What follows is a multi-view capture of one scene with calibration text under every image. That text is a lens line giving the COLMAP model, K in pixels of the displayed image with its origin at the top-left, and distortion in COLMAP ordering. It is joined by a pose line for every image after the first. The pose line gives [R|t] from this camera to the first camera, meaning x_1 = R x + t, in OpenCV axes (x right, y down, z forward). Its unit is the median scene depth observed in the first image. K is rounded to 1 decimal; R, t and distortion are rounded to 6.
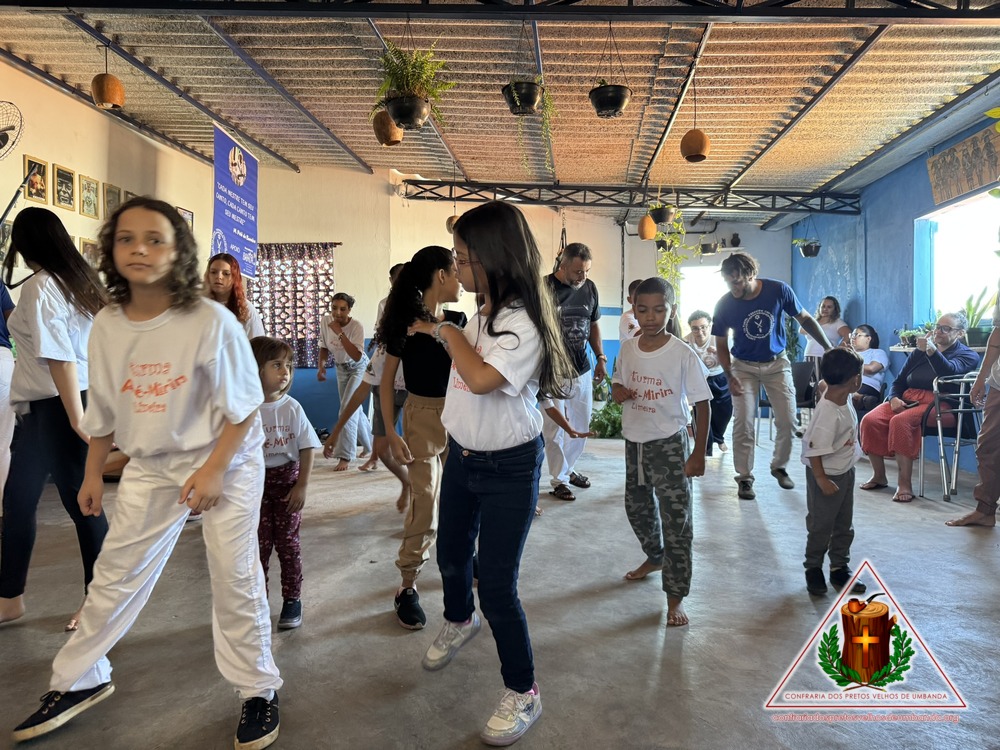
lens RADIAL K [[696.4, 0, 497.4], [0, 696.4, 370.8], [0, 0, 1]] dist [0.047816, -0.067195]
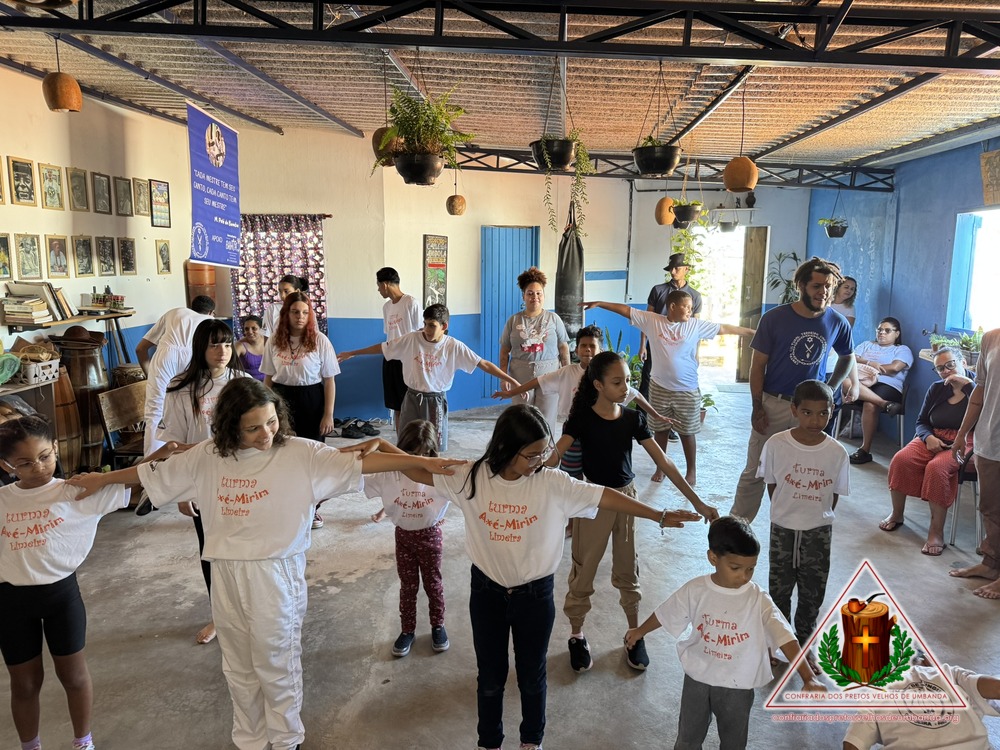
lens RADIAL K [[696.4, 0, 491.9], [0, 696.4, 372.6], [0, 0, 1]] dist [0.026124, -0.029714]
pose [[0.999920, 0.002778, 0.012325, -0.023126], [-0.004483, 0.990070, 0.140500, -0.116313], [-0.011812, -0.140544, 0.990004, 0.059320]]
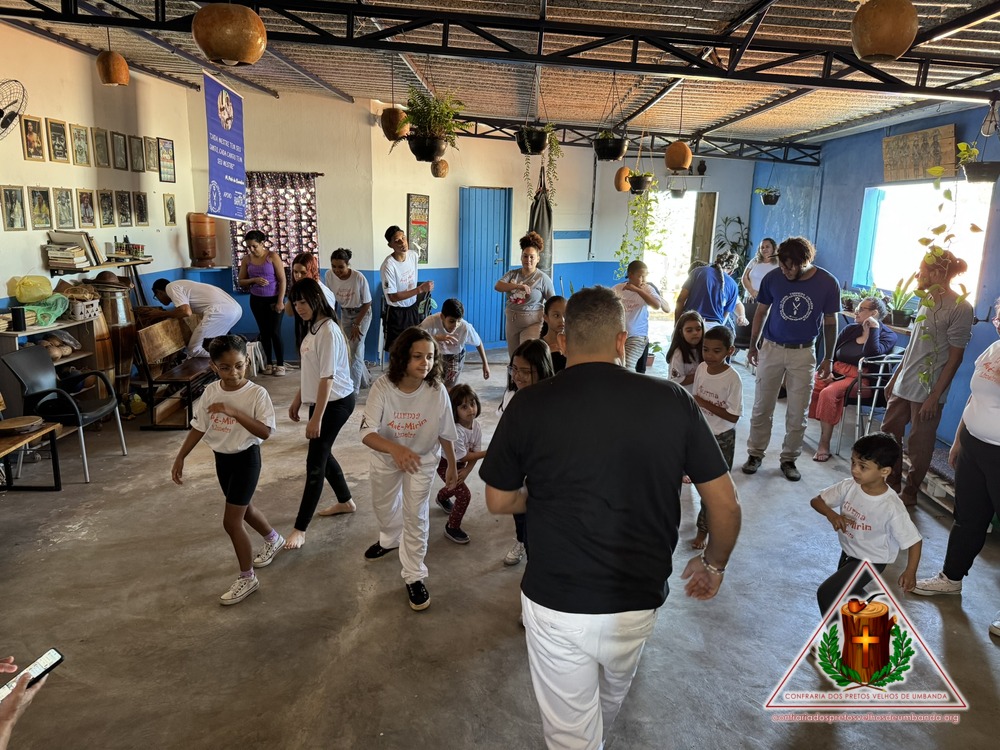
lens RADIAL K [[701.2, 0, 497.4], [0, 701.2, 375.2], [0, 0, 1]] dist [0.001863, -0.000424]
pose [[0.997370, 0.009057, 0.071906, -0.045405], [-0.023516, 0.978920, 0.202887, -0.118670], [-0.068553, -0.204044, 0.976558, -0.074332]]
